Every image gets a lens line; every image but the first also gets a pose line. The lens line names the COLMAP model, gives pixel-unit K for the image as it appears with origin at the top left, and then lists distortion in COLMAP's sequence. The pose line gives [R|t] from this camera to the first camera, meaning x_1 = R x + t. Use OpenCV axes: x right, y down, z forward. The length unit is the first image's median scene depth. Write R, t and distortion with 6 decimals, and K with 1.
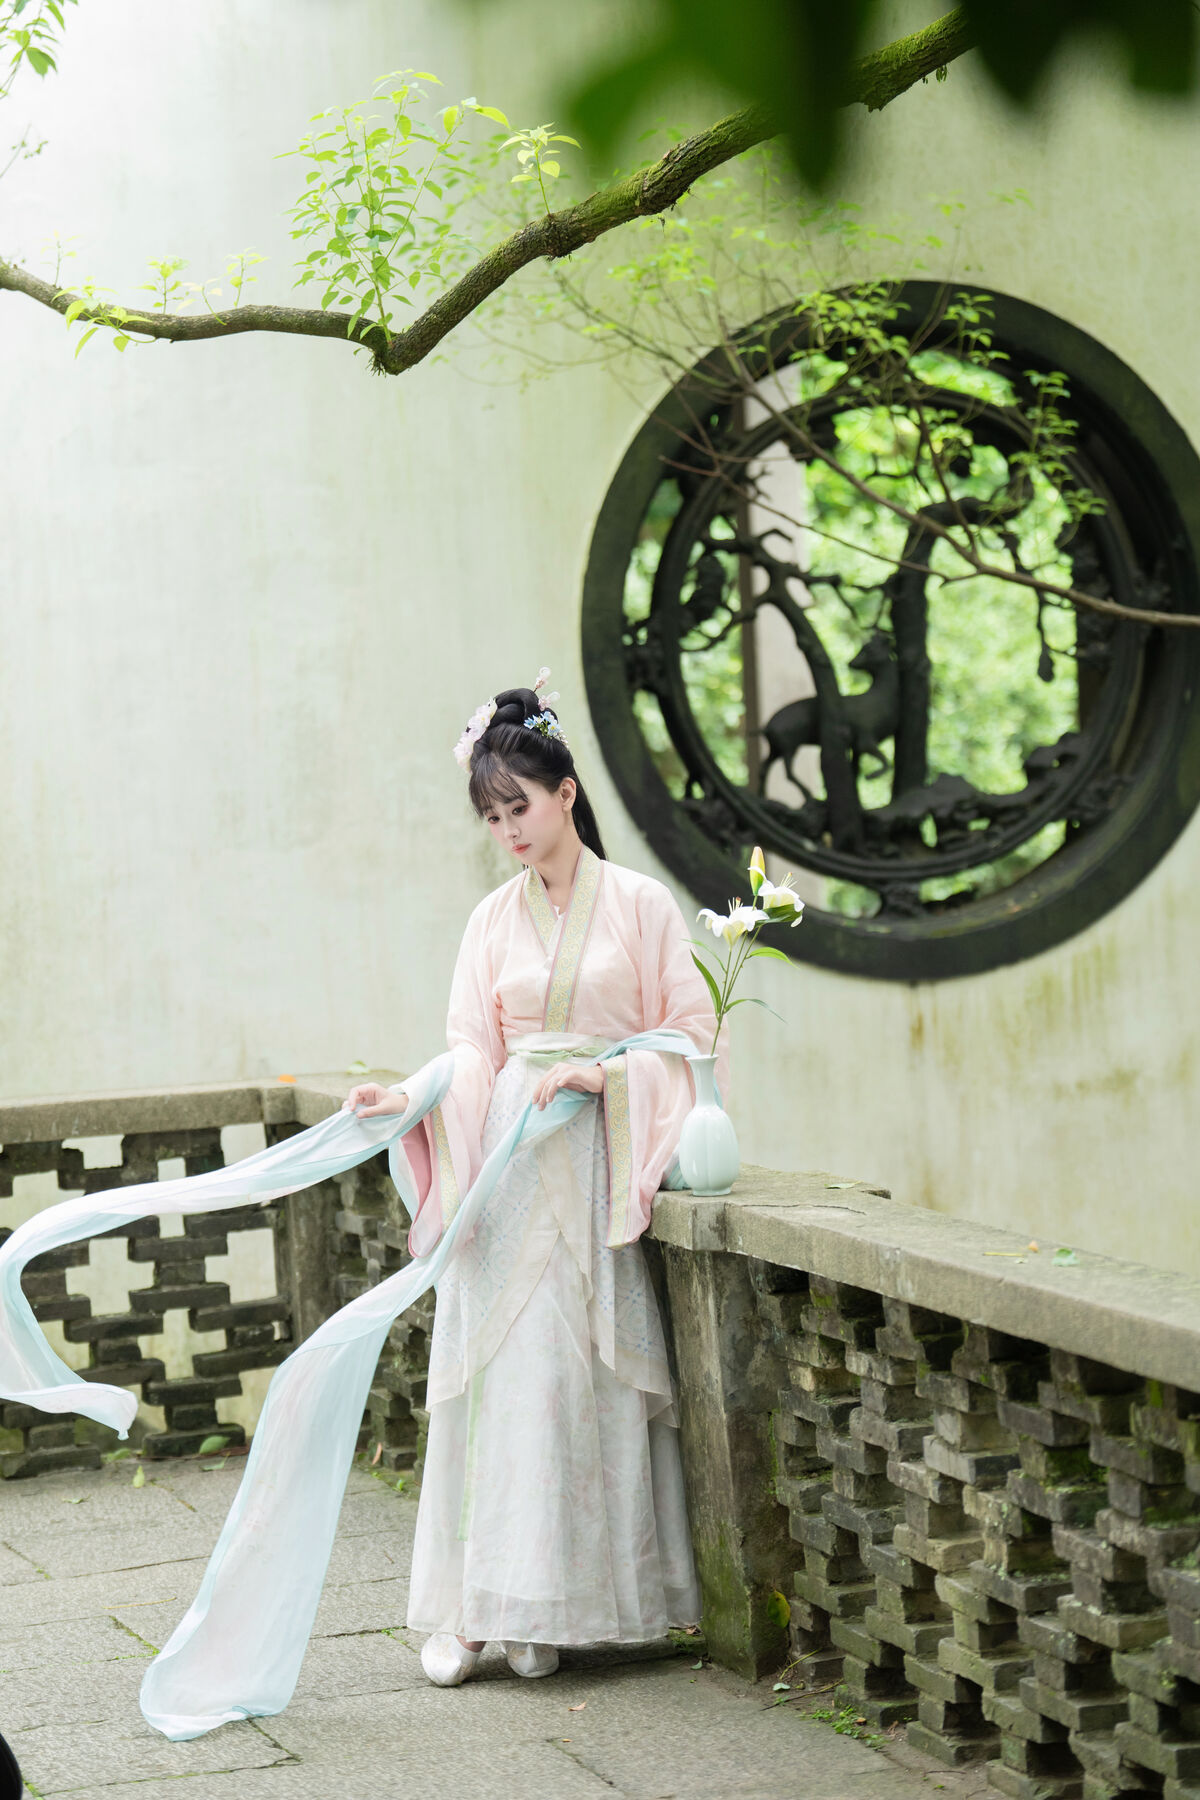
lens RADIAL K [[5347.2, 0, 623.3], [0, 5347.2, 888.3], [0, 0, 1]] dist [0.686299, 0.000000]
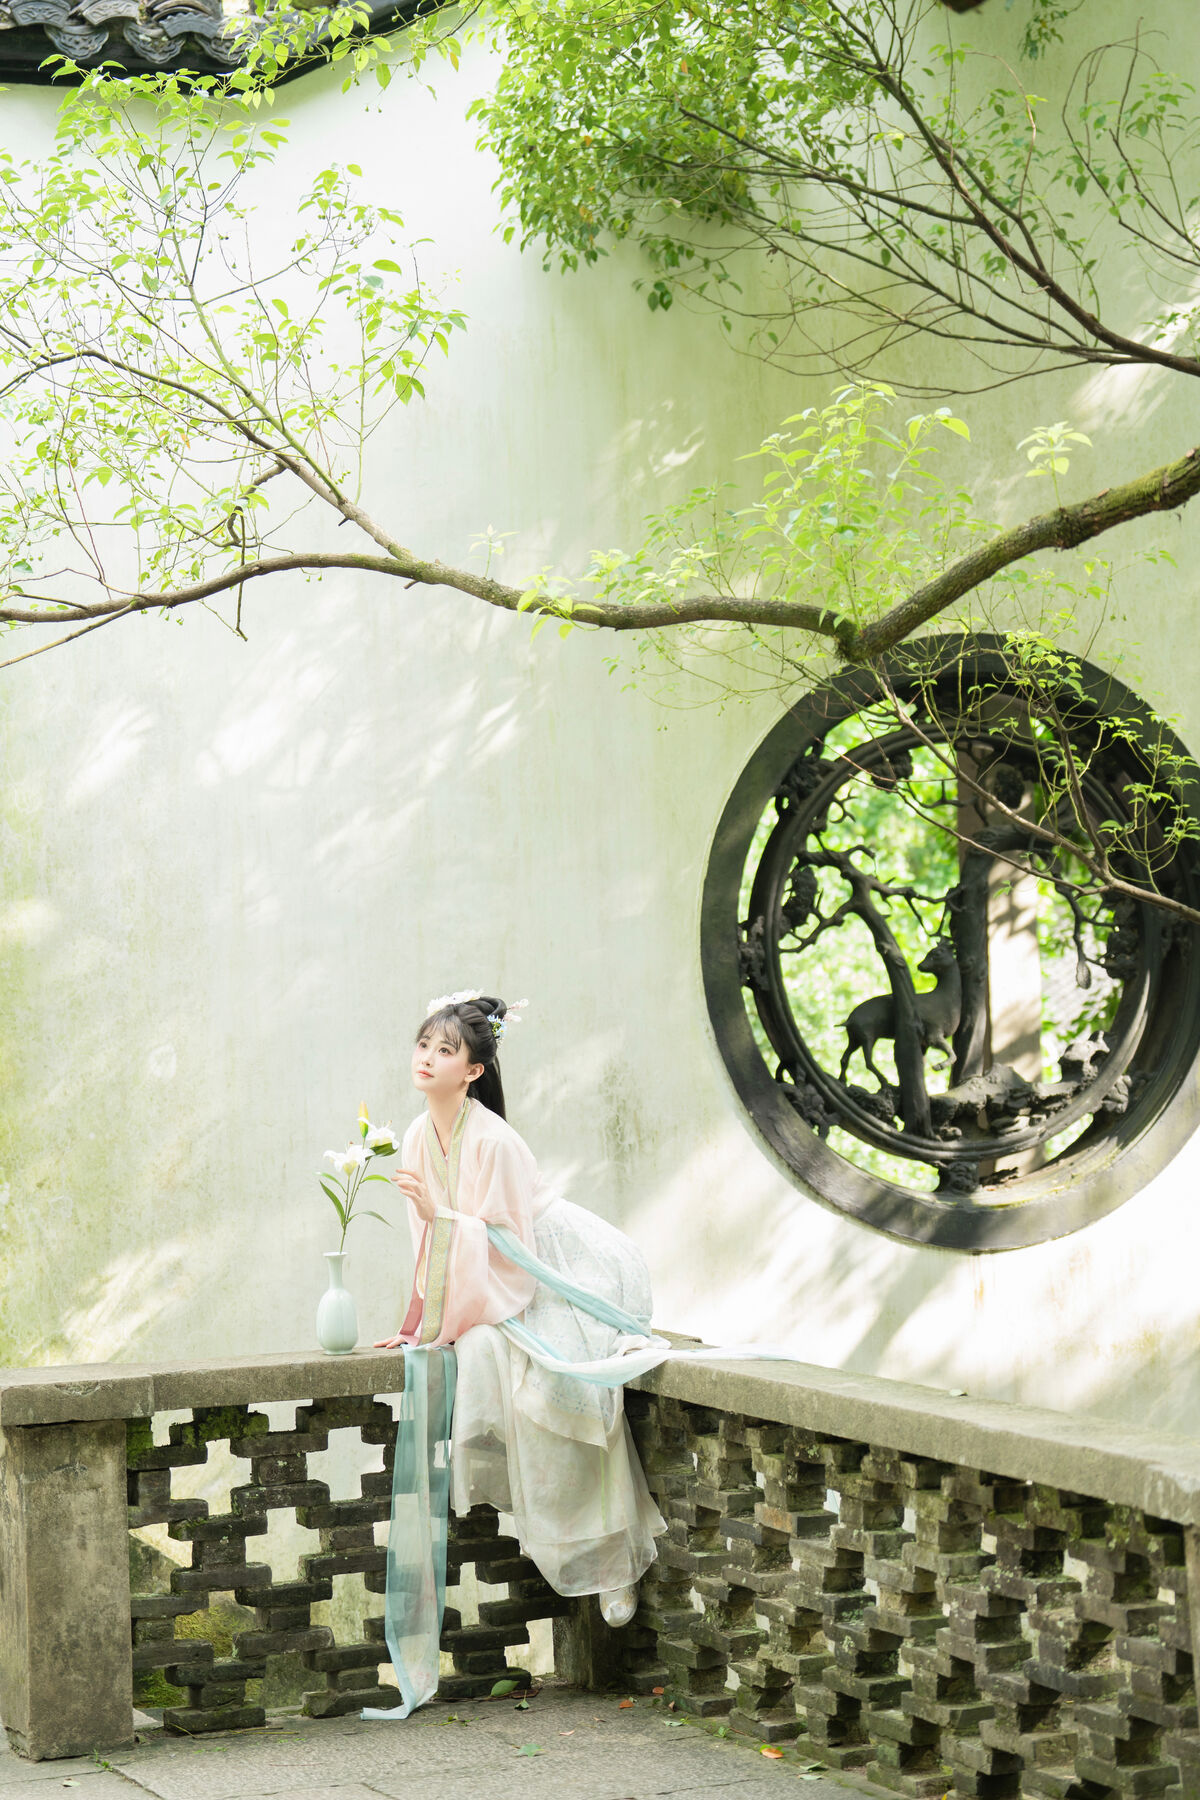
lens RADIAL K [[3961.9, 0, 574.3], [0, 3961.9, 911.0], [0, 0, 1]] dist [0.053875, 0.000000]
pose [[0.994875, 0.026741, 0.097515, -0.128540], [-0.020922, 0.997966, -0.060214, -0.002005], [-0.098927, 0.057865, 0.993411, 0.202488]]
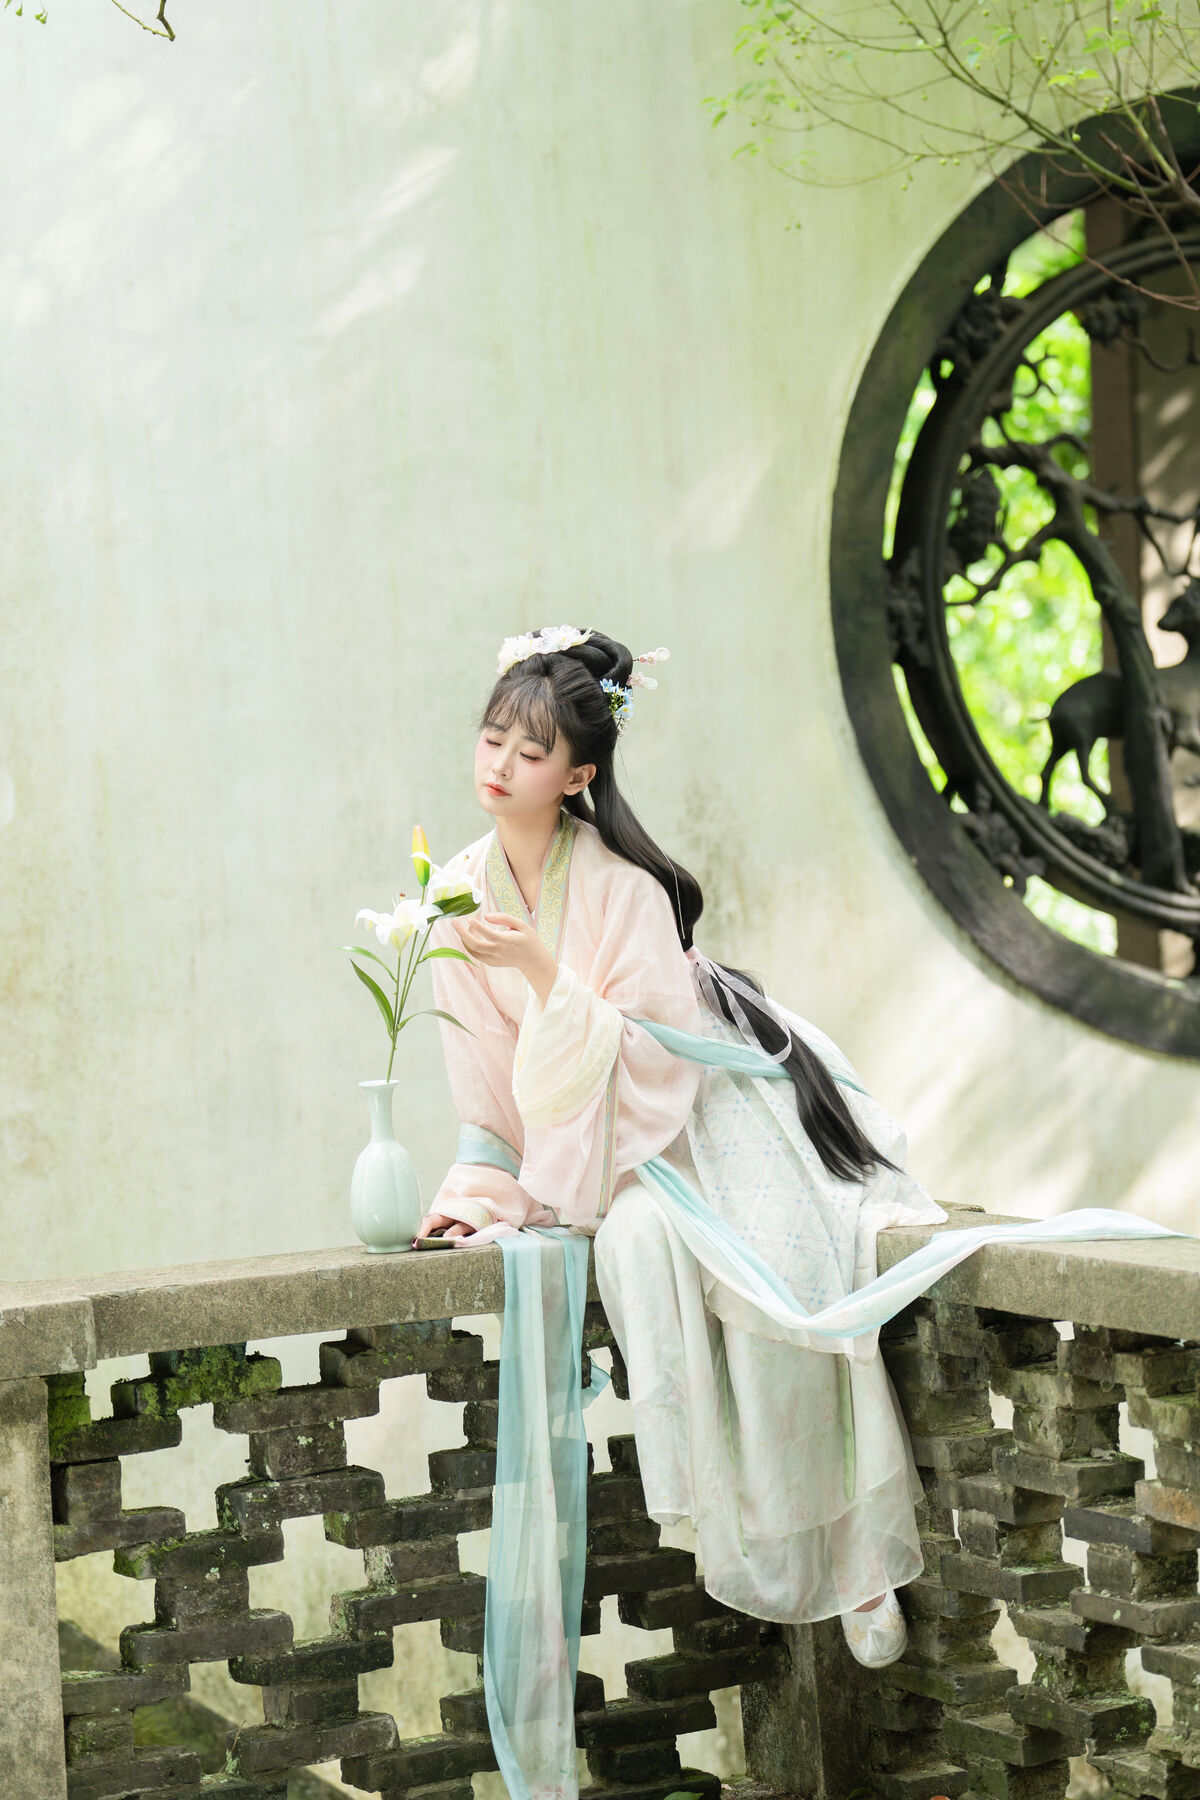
lens RADIAL K [[5302.9, 0, 585.5], [0, 5302.9, 925.1], [0, 0, 1]] dist [0.466487, 0.000000]
pose [[0.988319, -0.007303, 0.152226, -0.163612], [0.009315, 0.999878, -0.012504, 0.007644], [-0.152116, 0.013776, 0.988267, 0.351714]]
